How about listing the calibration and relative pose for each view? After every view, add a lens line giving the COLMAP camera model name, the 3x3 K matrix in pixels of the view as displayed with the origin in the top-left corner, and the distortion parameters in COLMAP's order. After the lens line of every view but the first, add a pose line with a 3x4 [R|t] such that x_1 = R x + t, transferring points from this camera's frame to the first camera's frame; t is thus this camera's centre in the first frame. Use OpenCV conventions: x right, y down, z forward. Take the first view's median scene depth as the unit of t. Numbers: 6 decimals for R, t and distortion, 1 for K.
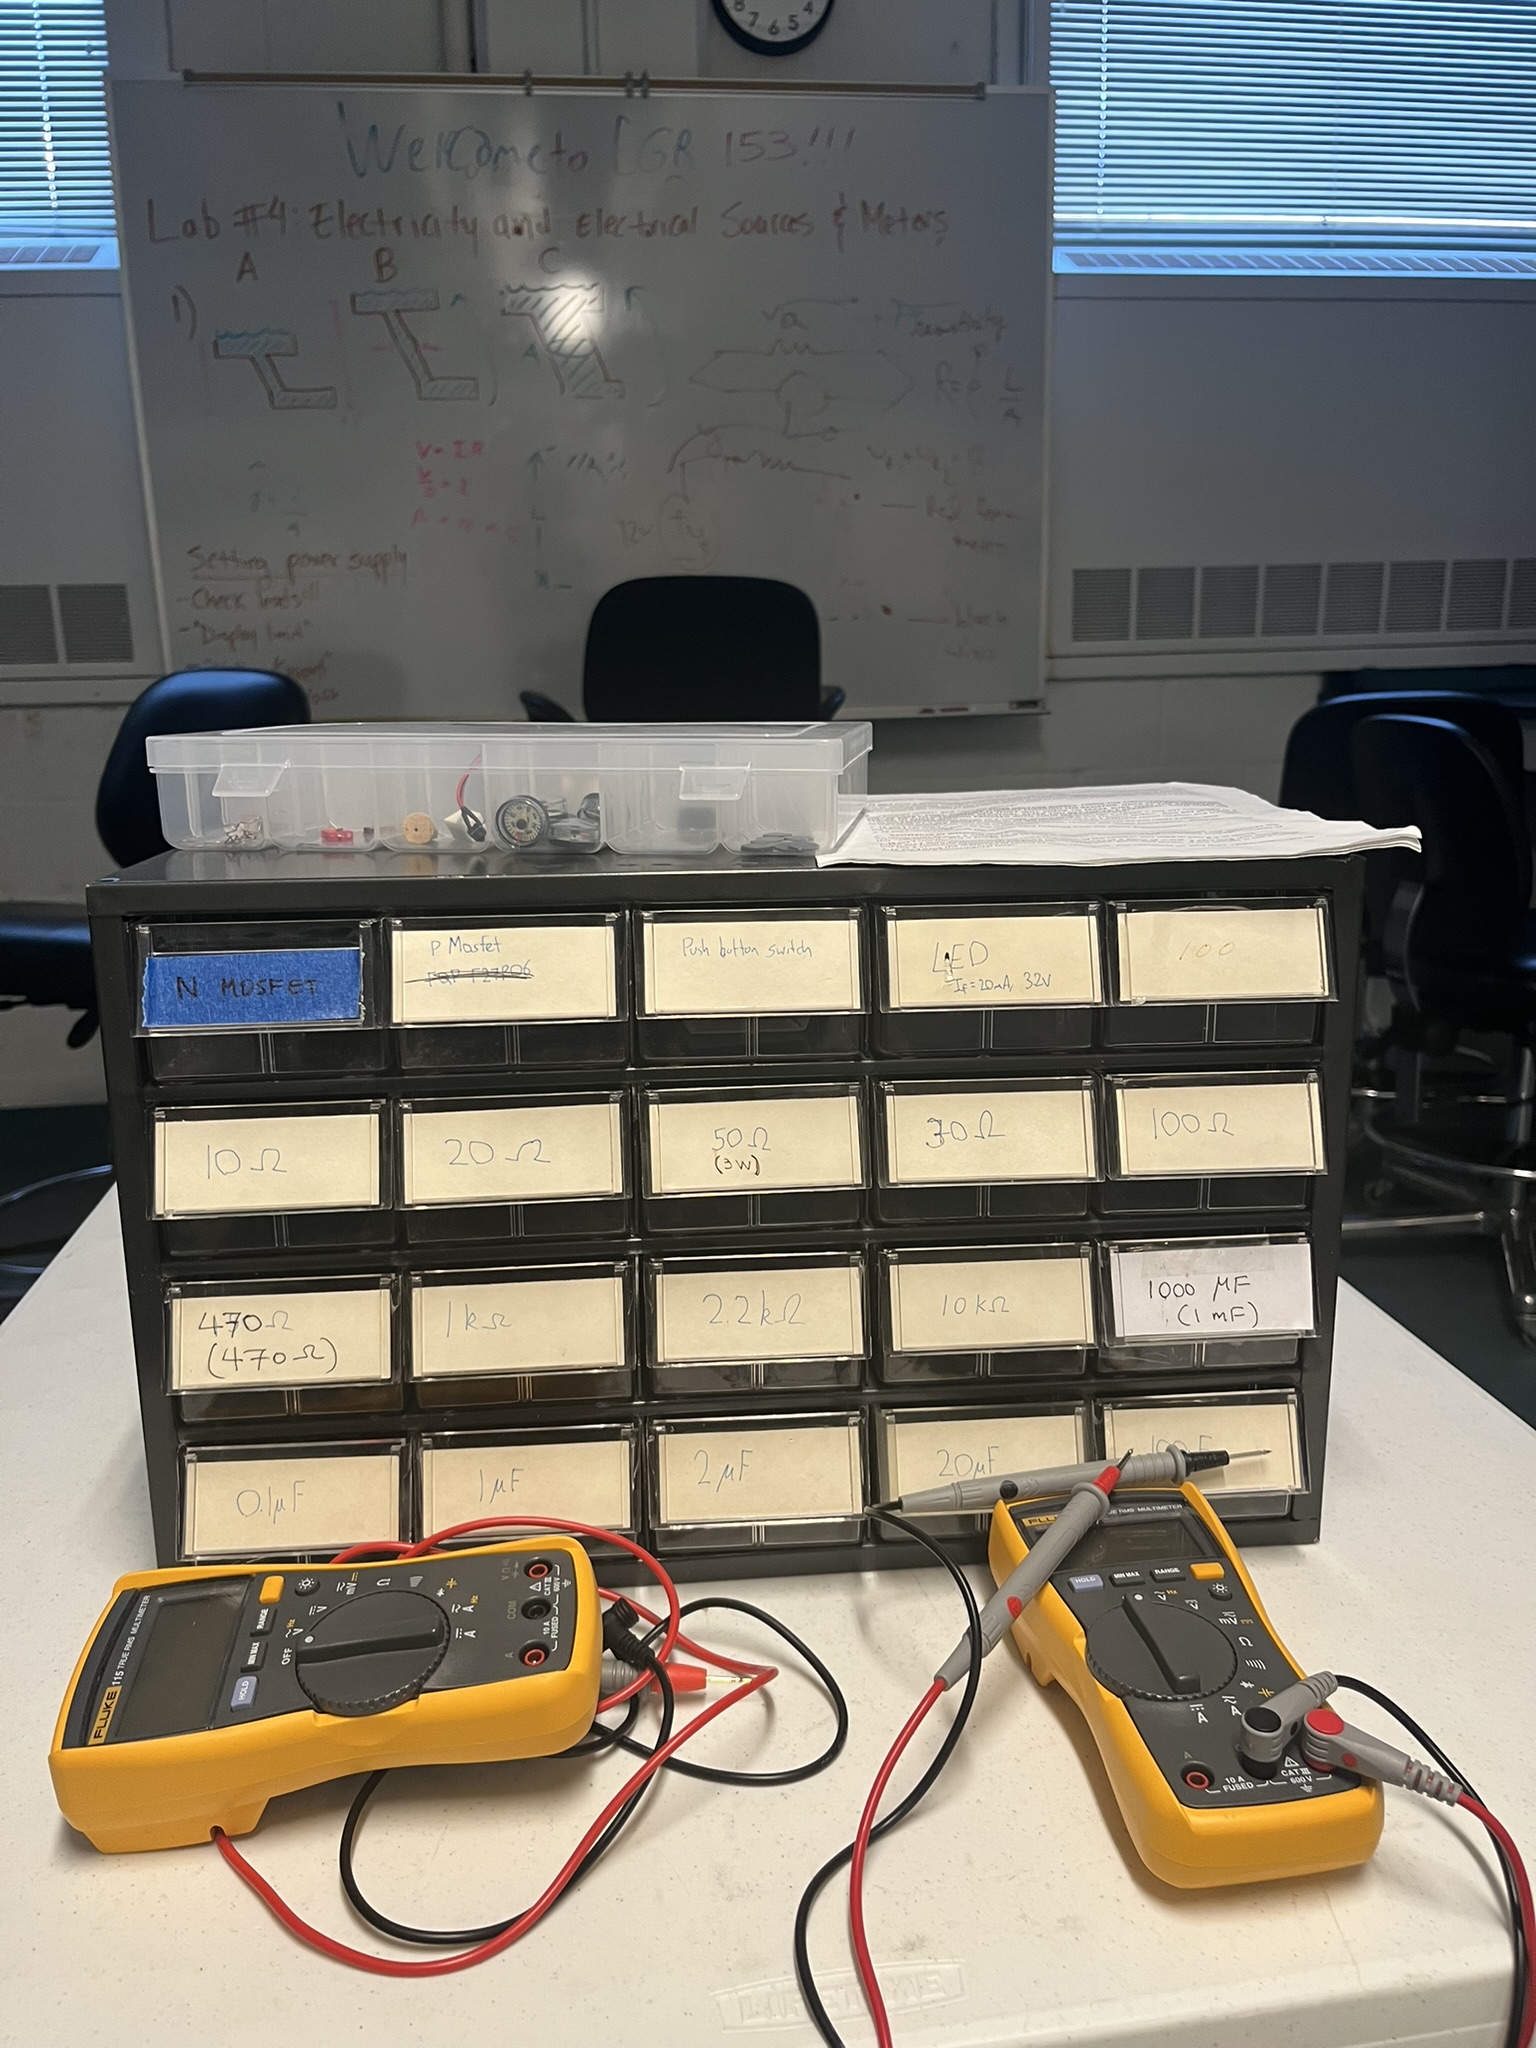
lens RADIAL K [[1577.3, 0, 784.0], [0, 1577.3, 1020.4], [0, 0, 1]] dist [-0.007060, -0.004223]
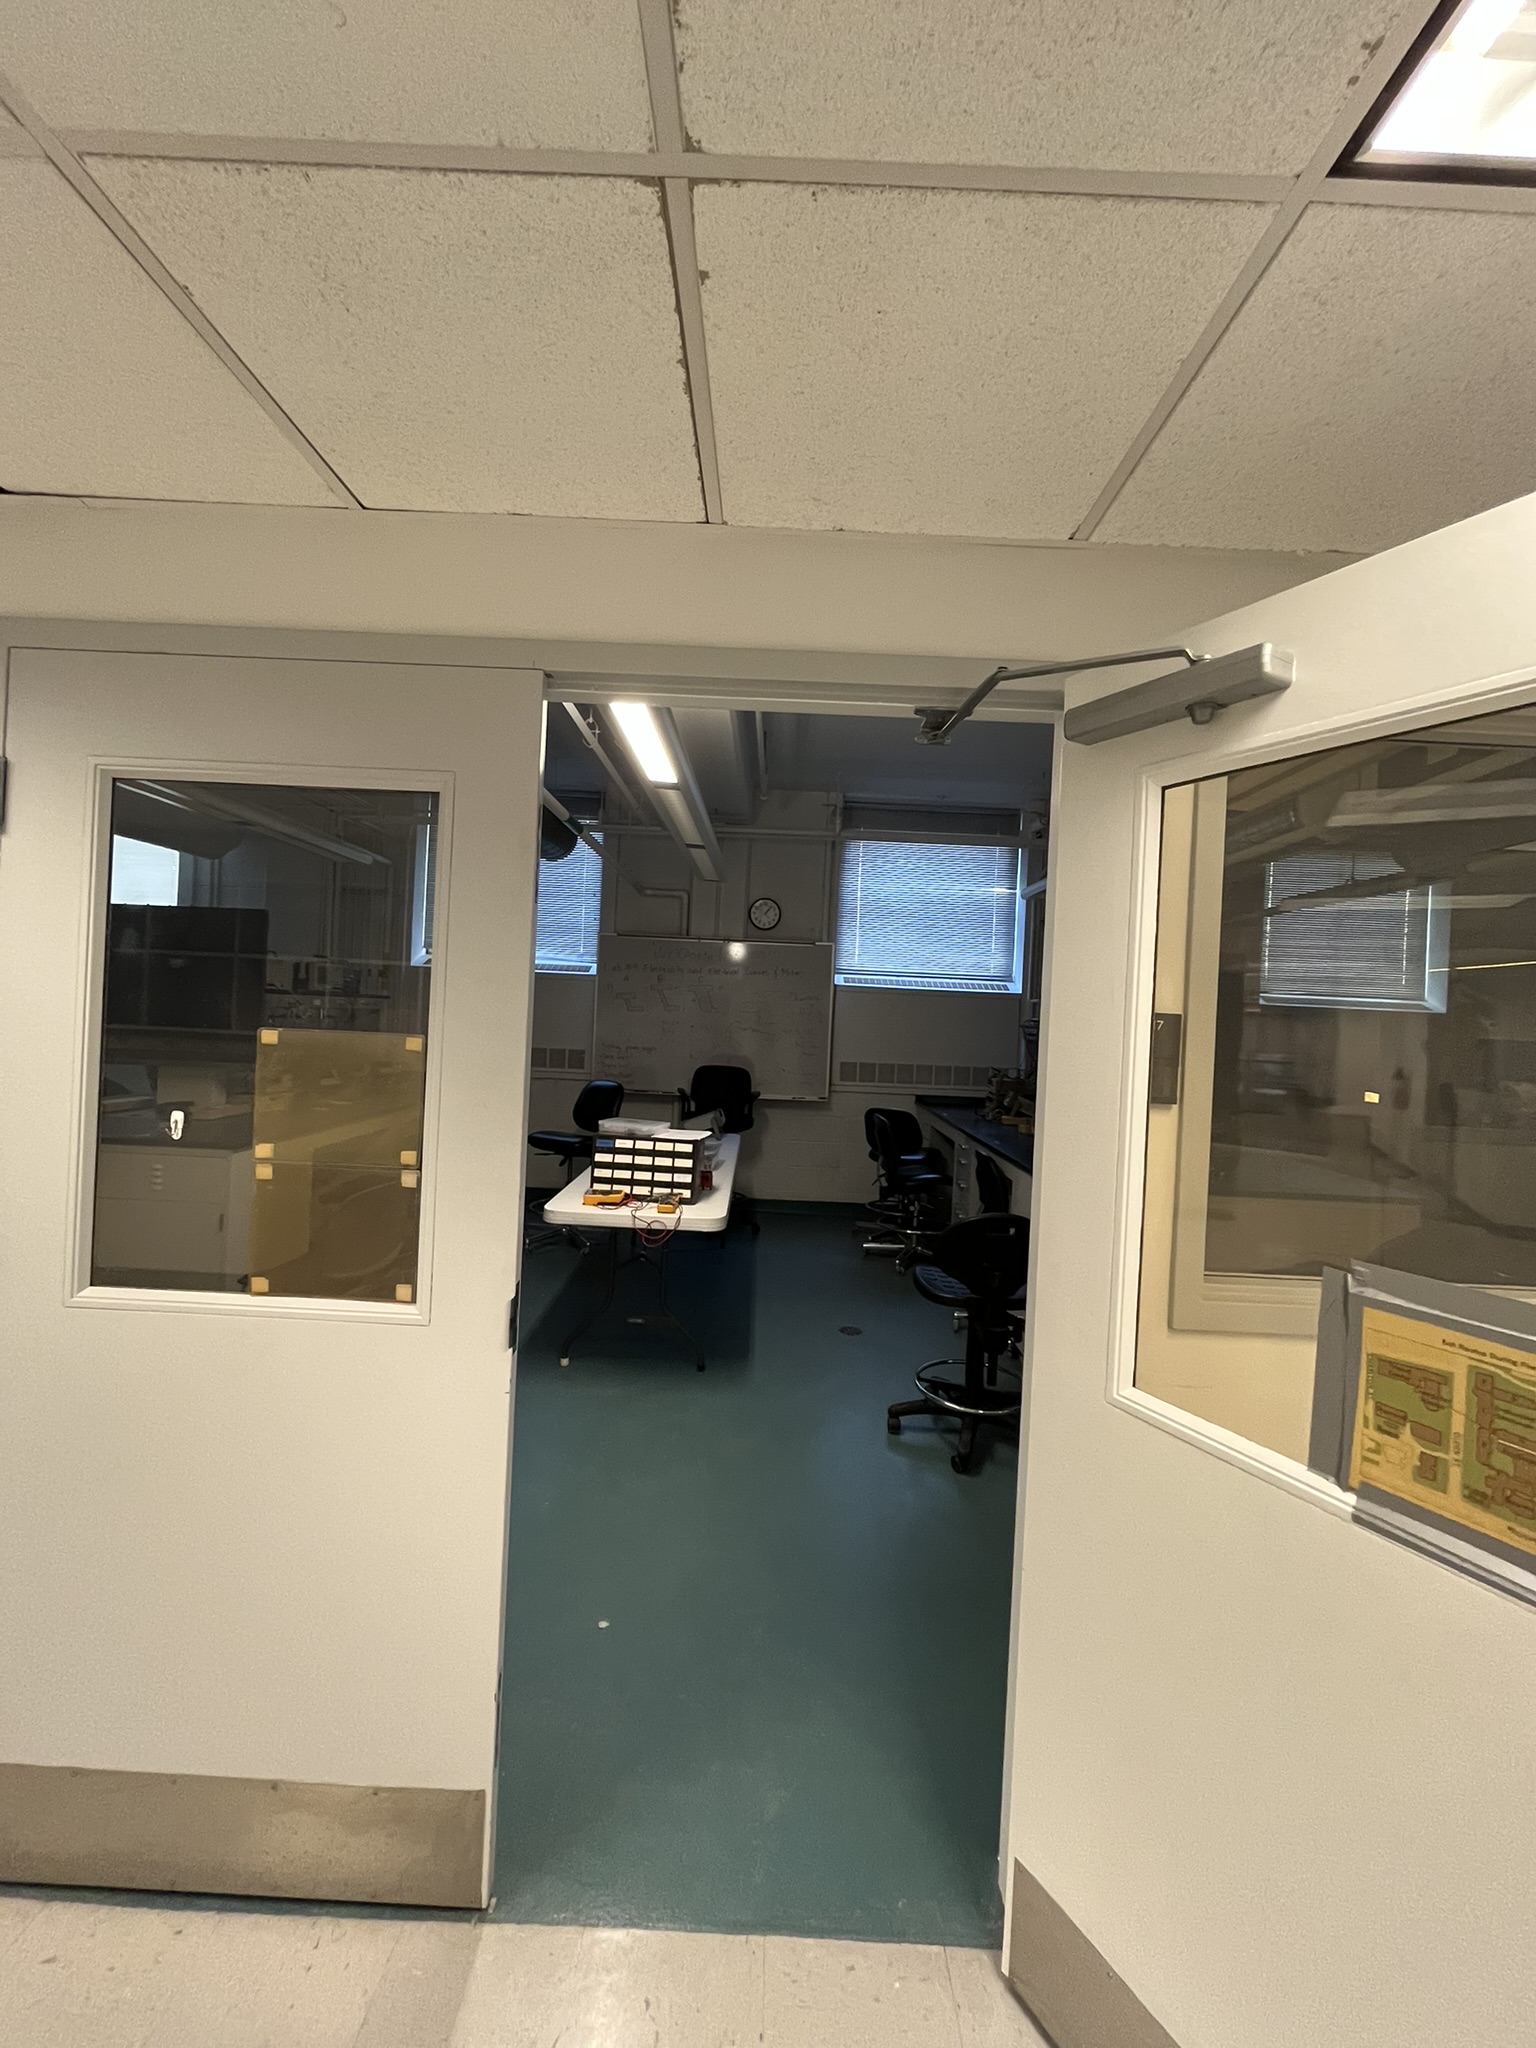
lens RADIAL K [[819.3, 0, 769.3], [0, 819.3, 1013.7], [0, 0, 1]] dist [-0.000261, -0.000002]
pose [[0.988009, 0.065546, -0.139794, 0.315006], [-0.097540, 0.966832, -0.236054, 0.069497], [0.119685, 0.246859, 0.961632, -0.938889]]
